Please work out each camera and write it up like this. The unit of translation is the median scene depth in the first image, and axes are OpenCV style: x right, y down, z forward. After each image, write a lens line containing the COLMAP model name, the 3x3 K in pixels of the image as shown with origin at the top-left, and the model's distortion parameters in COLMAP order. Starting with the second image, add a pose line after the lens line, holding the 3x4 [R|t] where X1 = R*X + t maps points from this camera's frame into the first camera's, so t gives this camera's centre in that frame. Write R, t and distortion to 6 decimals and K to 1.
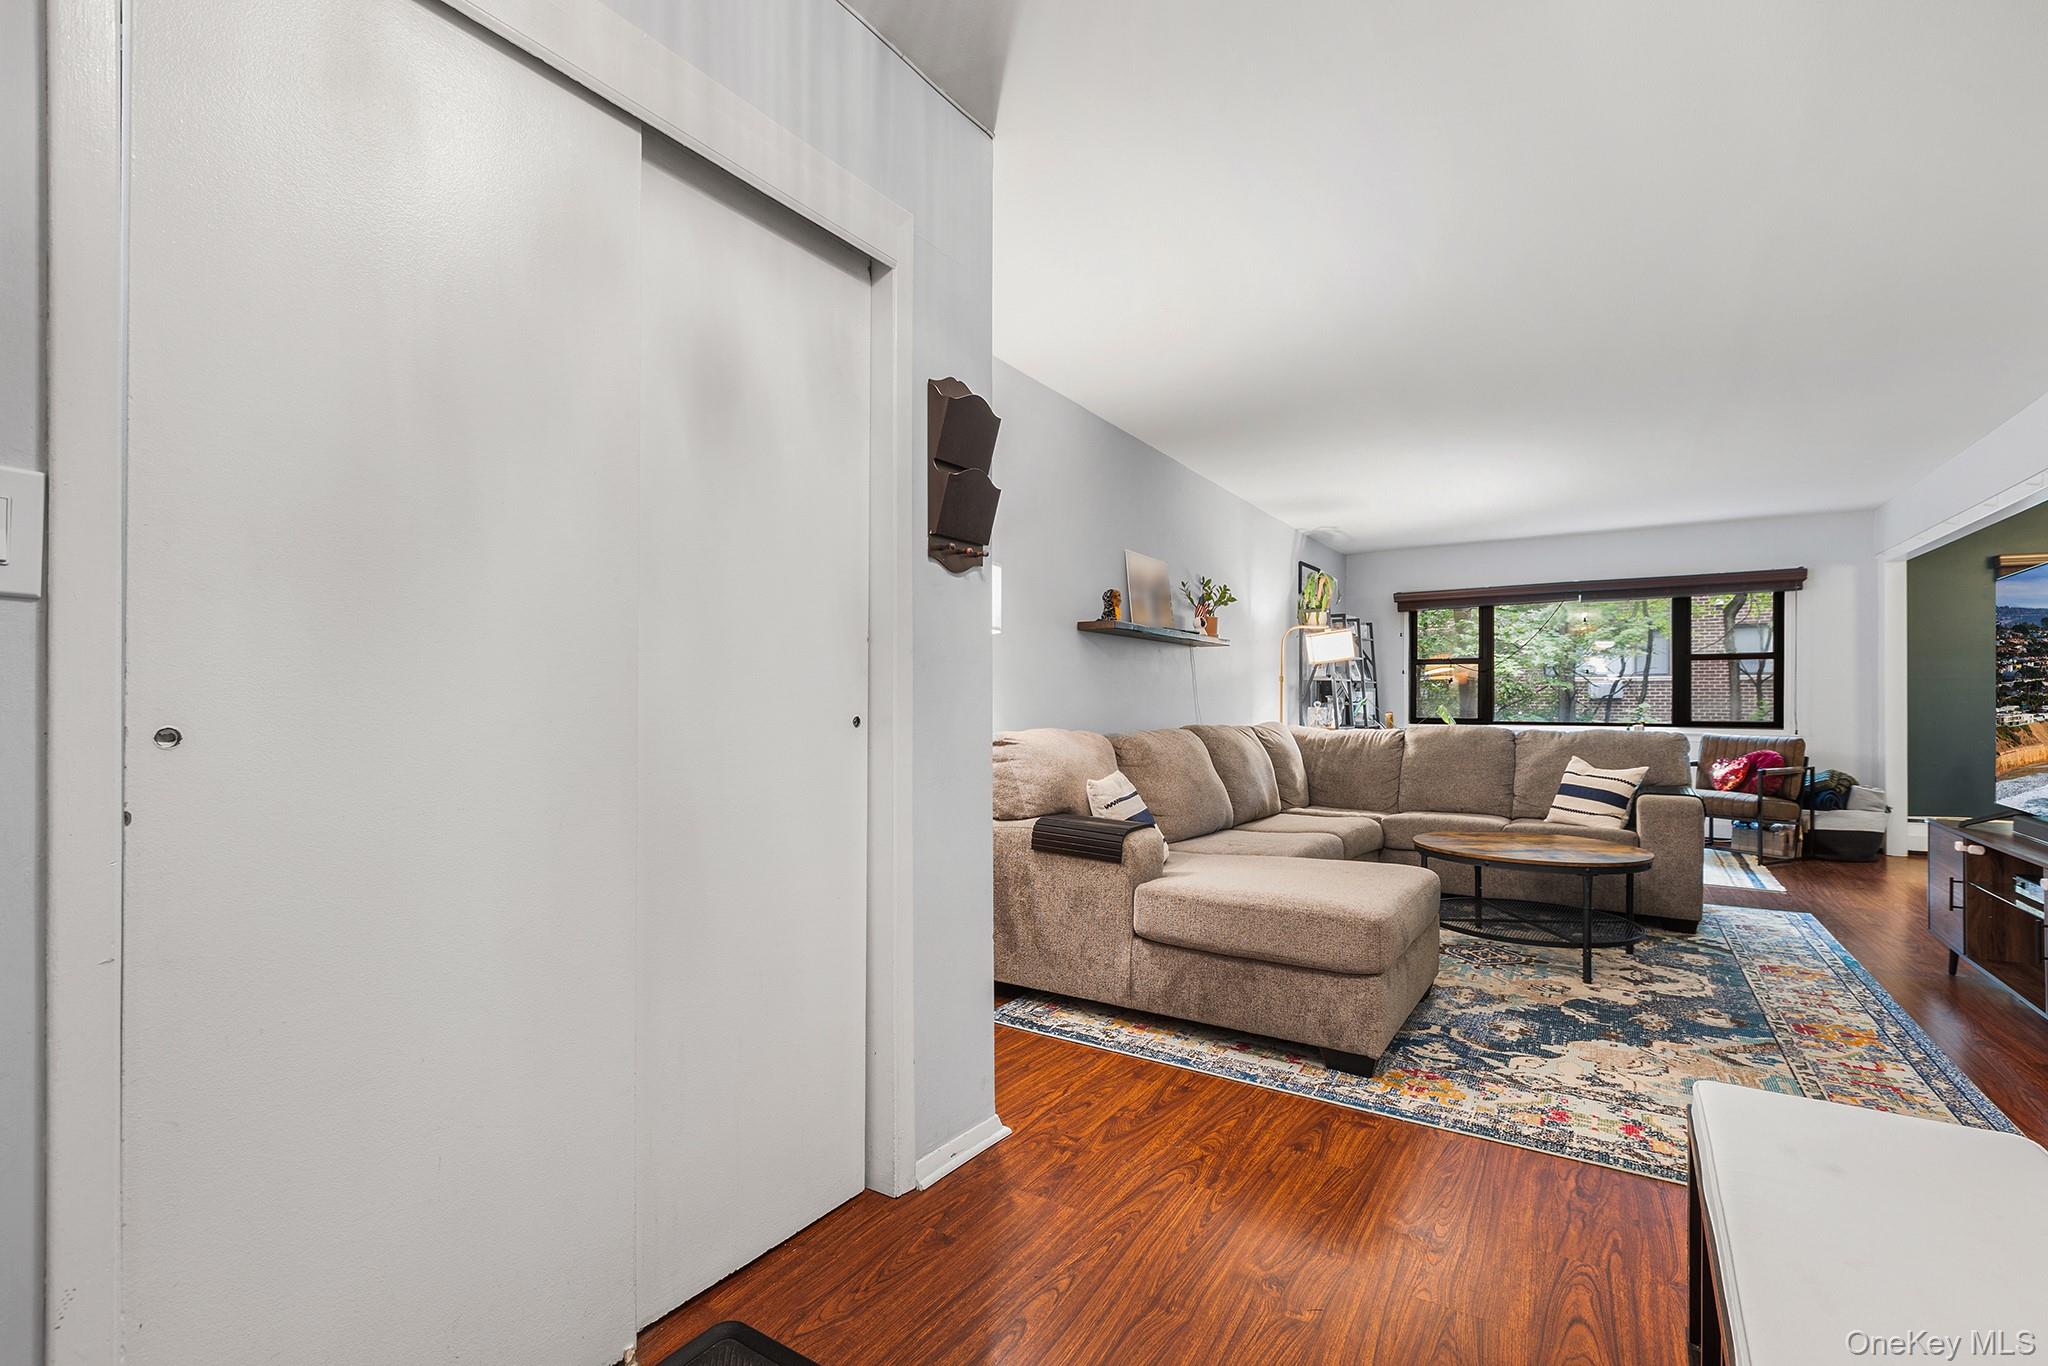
lens RADIAL K [[947.7, 0, 1020.1], [0, 947.7, 695.2], [0, 0, 1]] dist [0.008285, -0.002462]
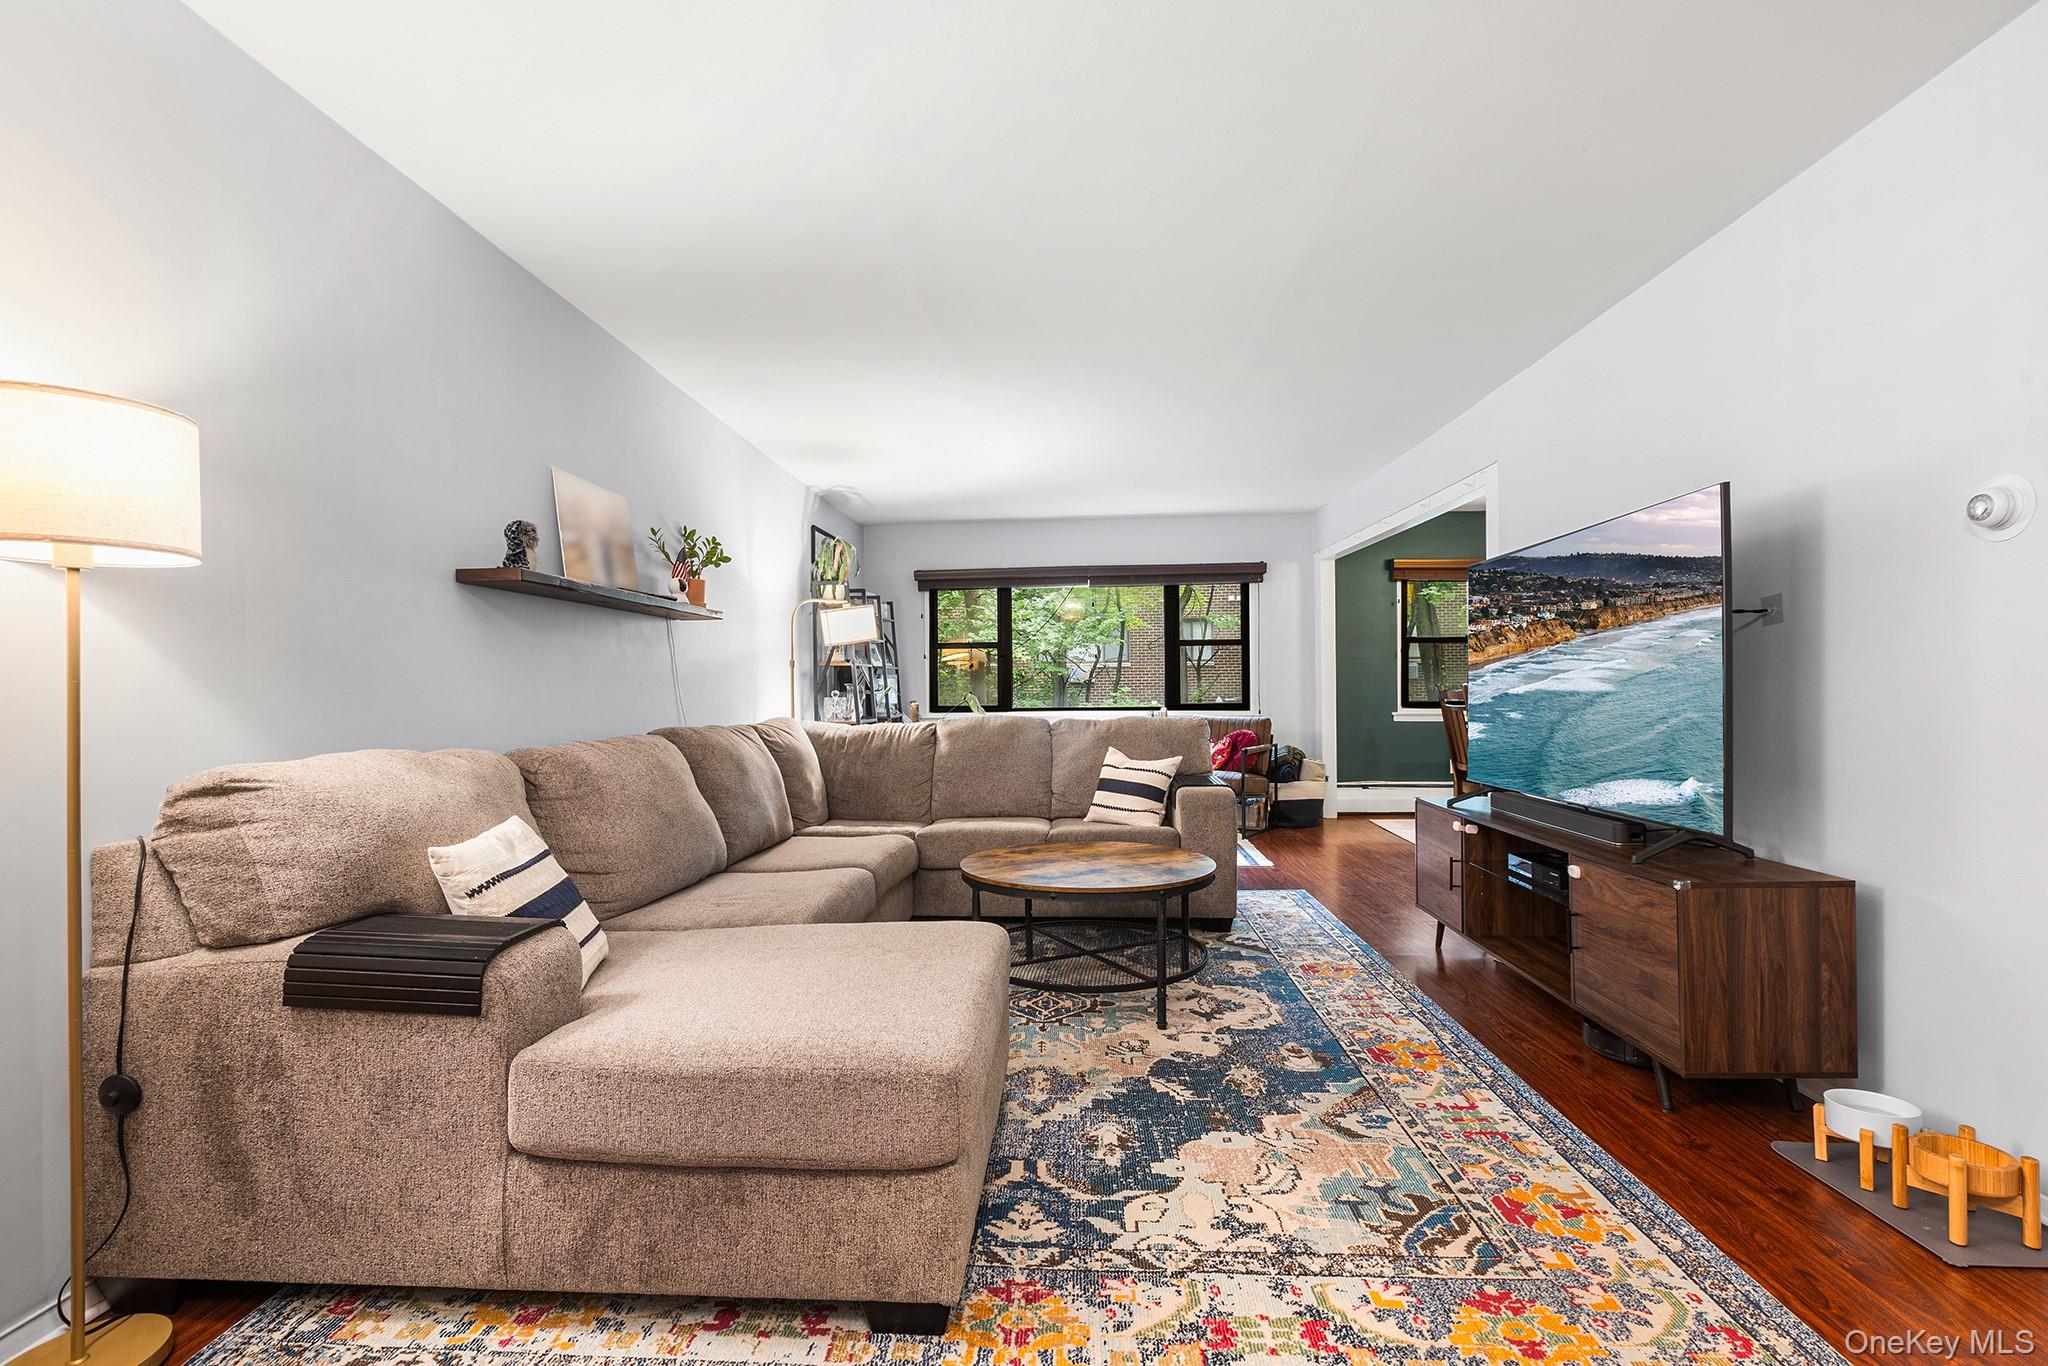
lens RADIAL K [[947.7, 0, 1030.9], [0, 947.7, 697.5], [0, 0, 1]] dist [0.008285, -0.002462]
pose [[0.871843, -0.018924, 0.489419, 0.107680], [0.011304, 0.999765, 0.018519, -0.001848], [-0.489655, -0.010613, 0.871852, 0.370178]]
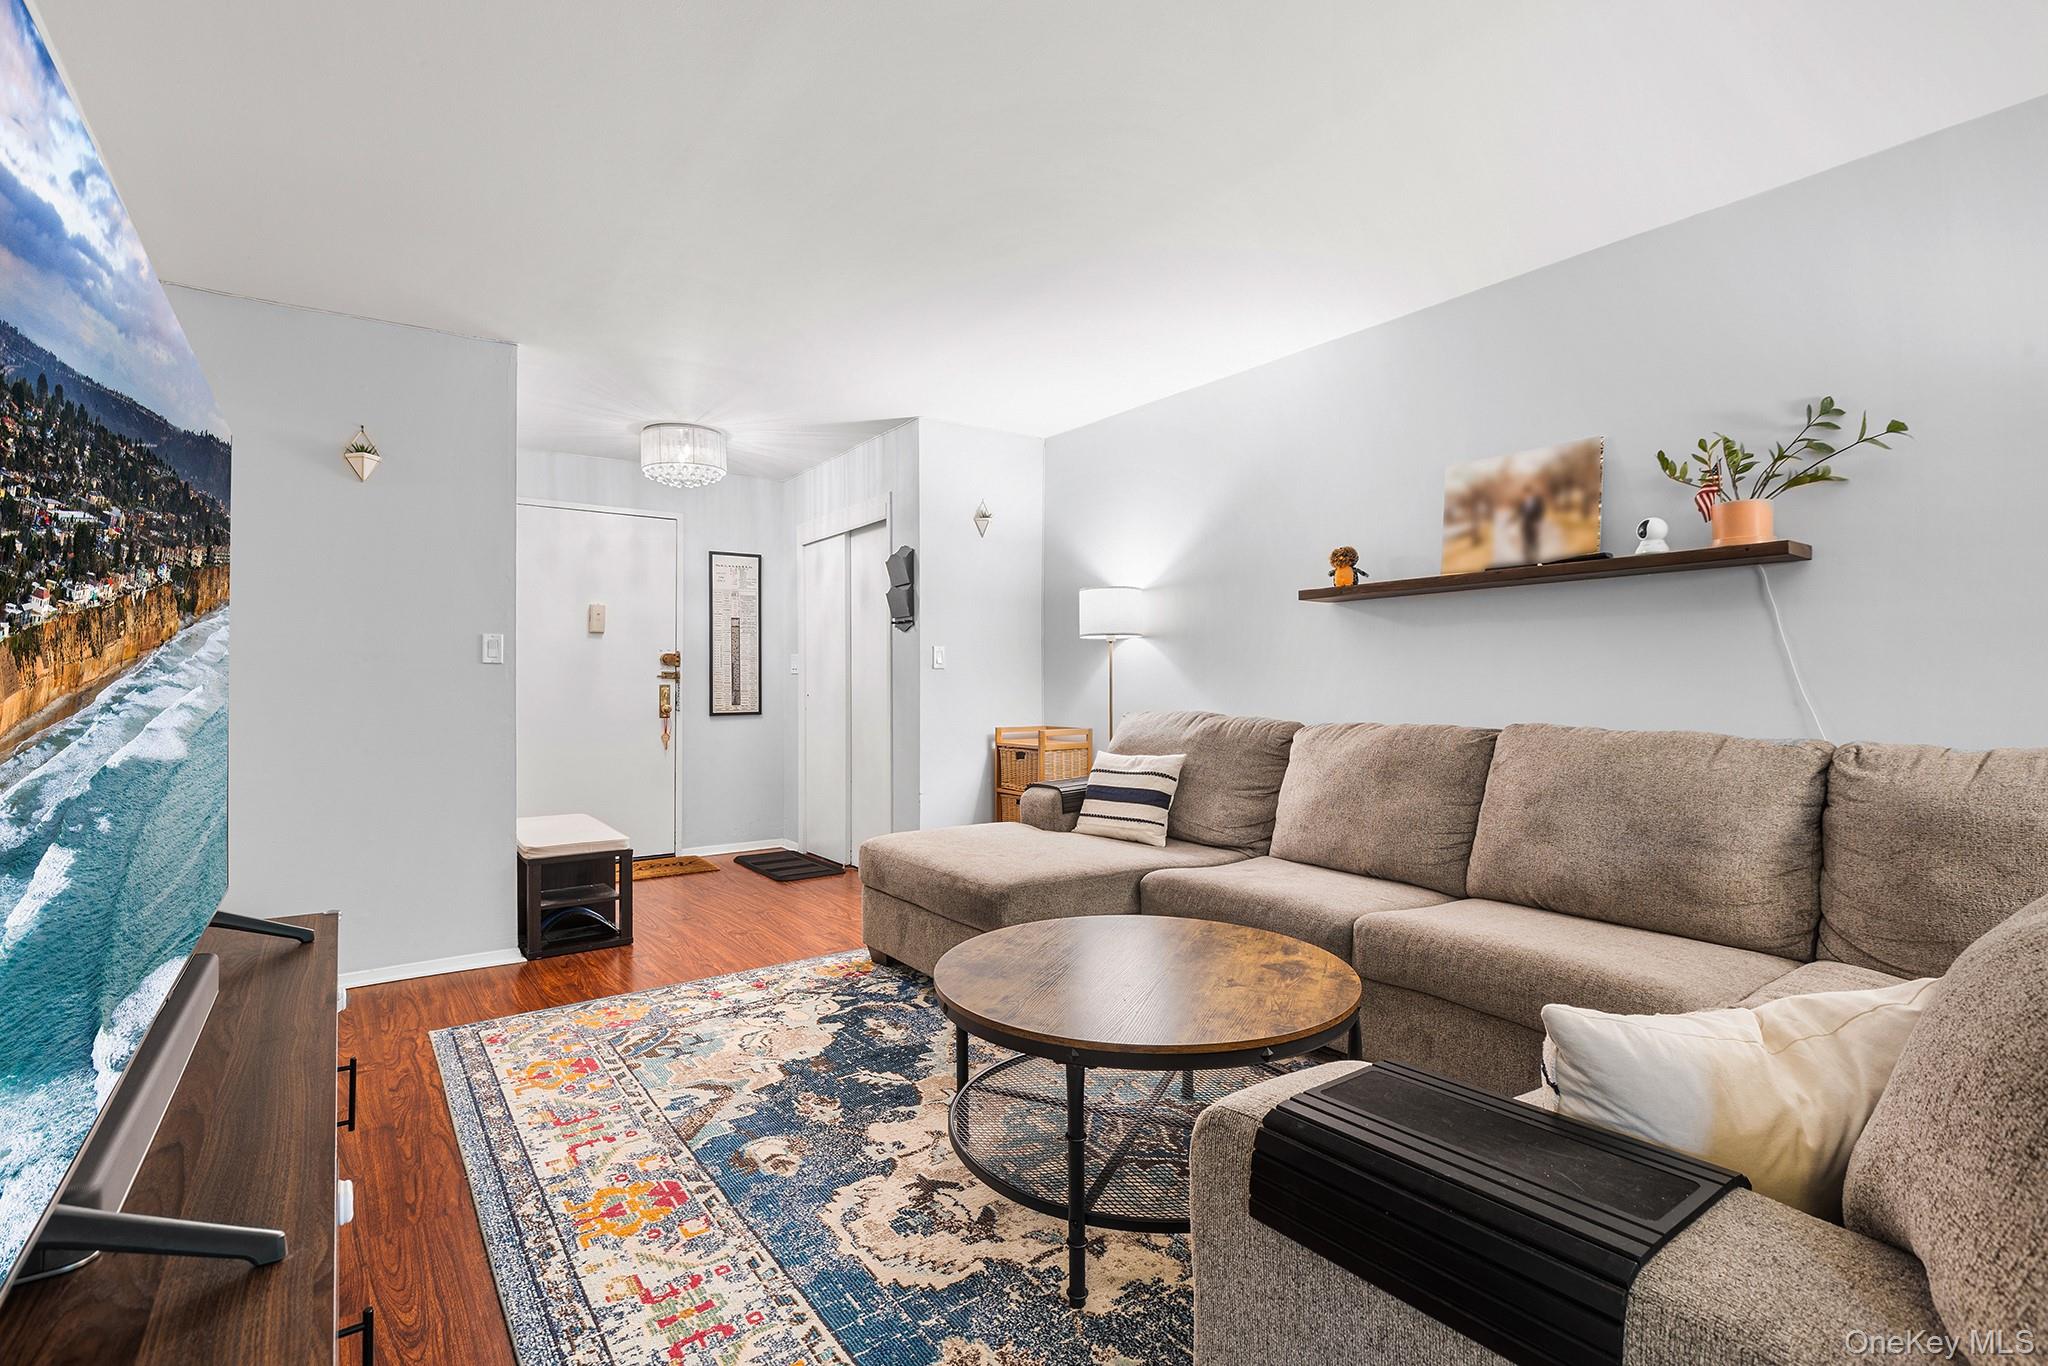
lens RADIAL K [[947.7, 0, 1029.8], [0, 947.7, 680.6], [0, 0, 1]] dist [0.008285, -0.002462]
pose [[-0.373742, -0.008658, -0.927492, 1.258050], [0.012894, 0.999811, -0.014528, 0.013416], [0.927443, -0.017389, -0.373560, 1.390958]]
